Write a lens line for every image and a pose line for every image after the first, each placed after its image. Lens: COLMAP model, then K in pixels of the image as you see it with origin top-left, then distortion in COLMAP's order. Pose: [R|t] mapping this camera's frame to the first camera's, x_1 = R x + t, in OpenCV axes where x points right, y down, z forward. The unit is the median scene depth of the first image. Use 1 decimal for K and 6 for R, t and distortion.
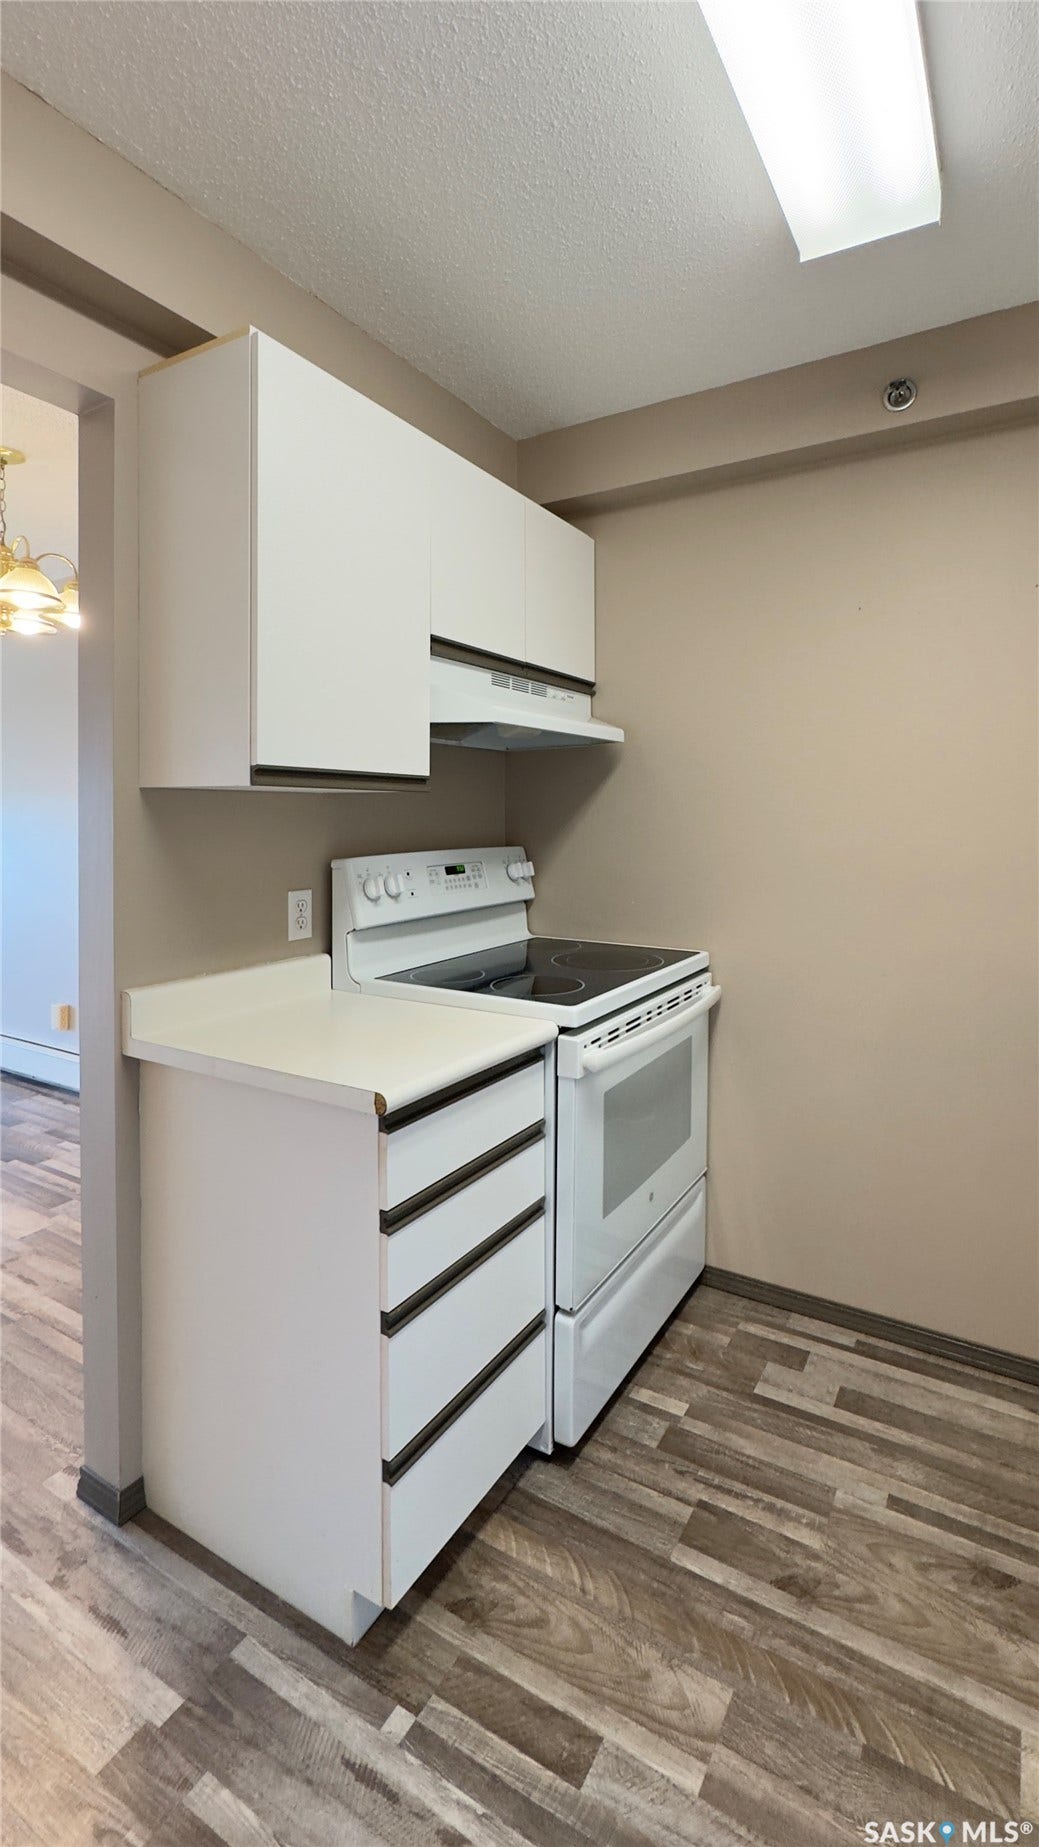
lens RADIAL K [[852.4, 0, 533.5], [0, 852.4, 795.8], [0, 0, 1]] dist [-0.005293, -0.000044]
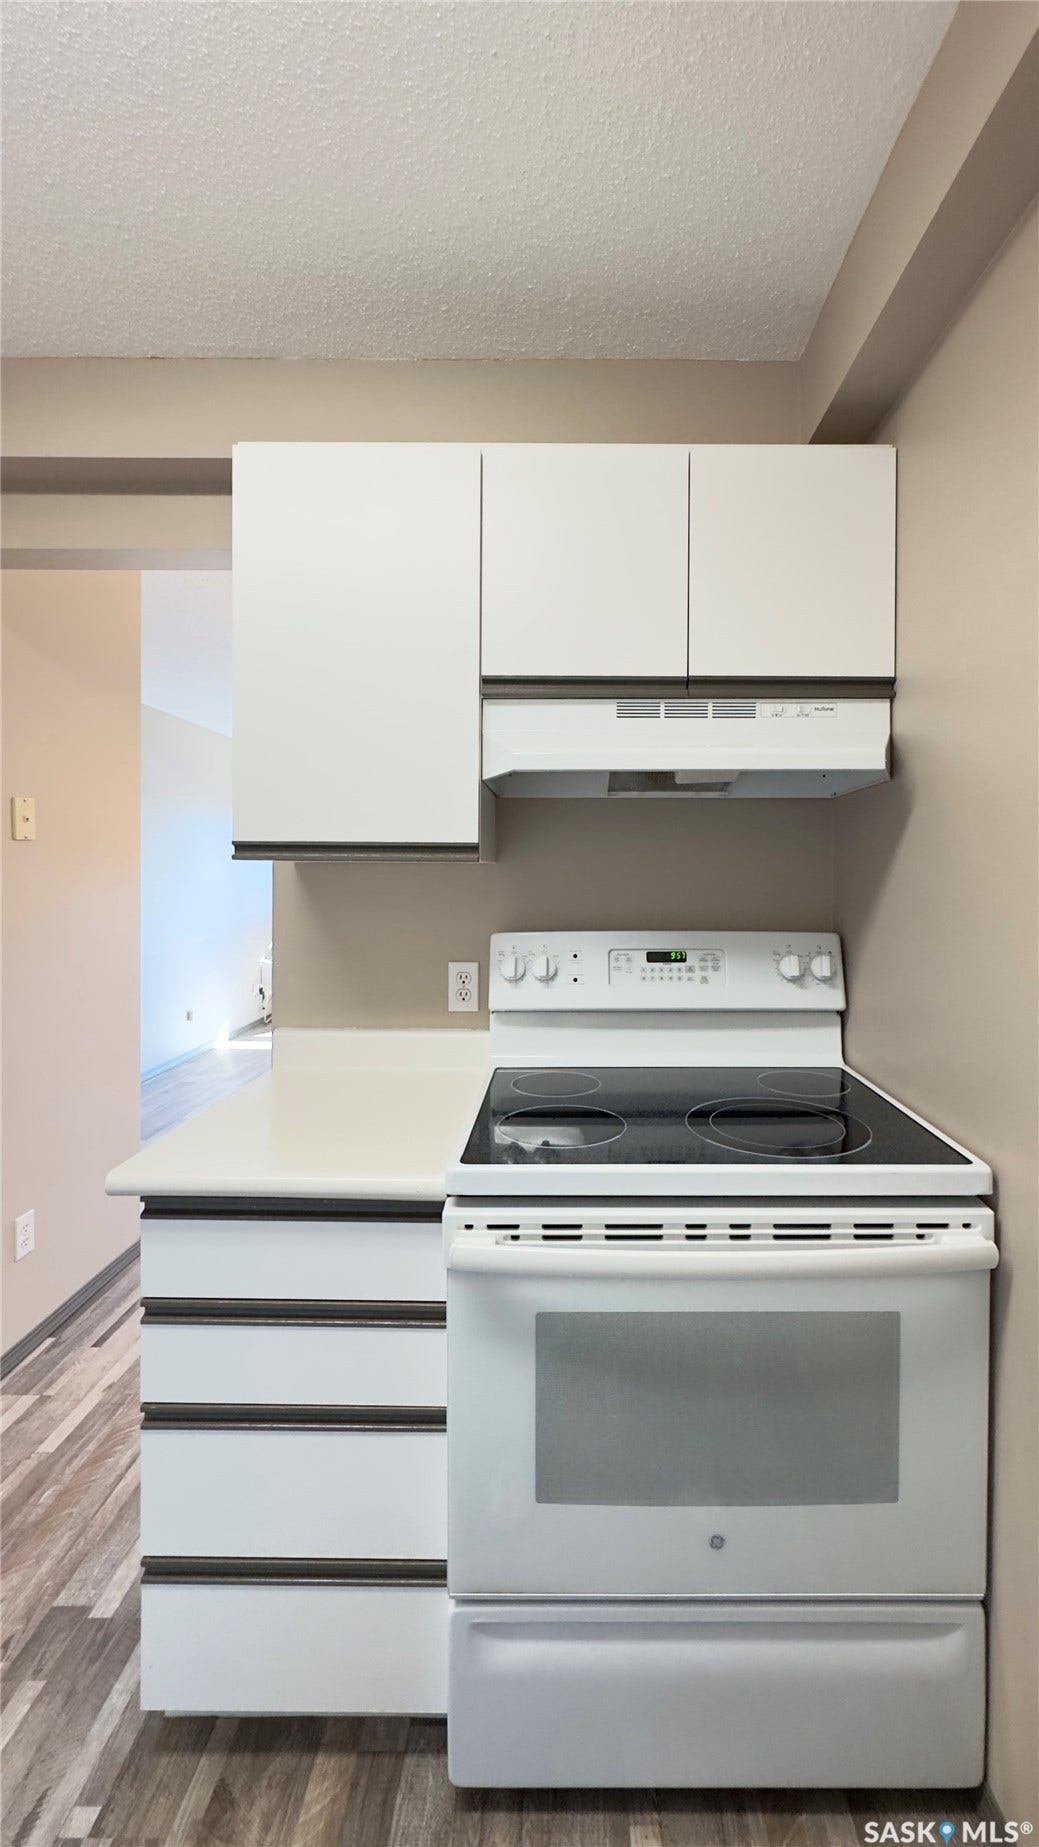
lens RADIAL K [[742.0, 0, 529.5], [0, 742.0, 872.8], [0, 0, 1]] dist [-0.002282, 0.000305]
pose [[0.502598, -0.006460, -0.864496, 0.598922], [0.014545, 0.999894, 0.000984, 0.008058], [0.864398, -0.013068, 0.502639, 0.736051]]
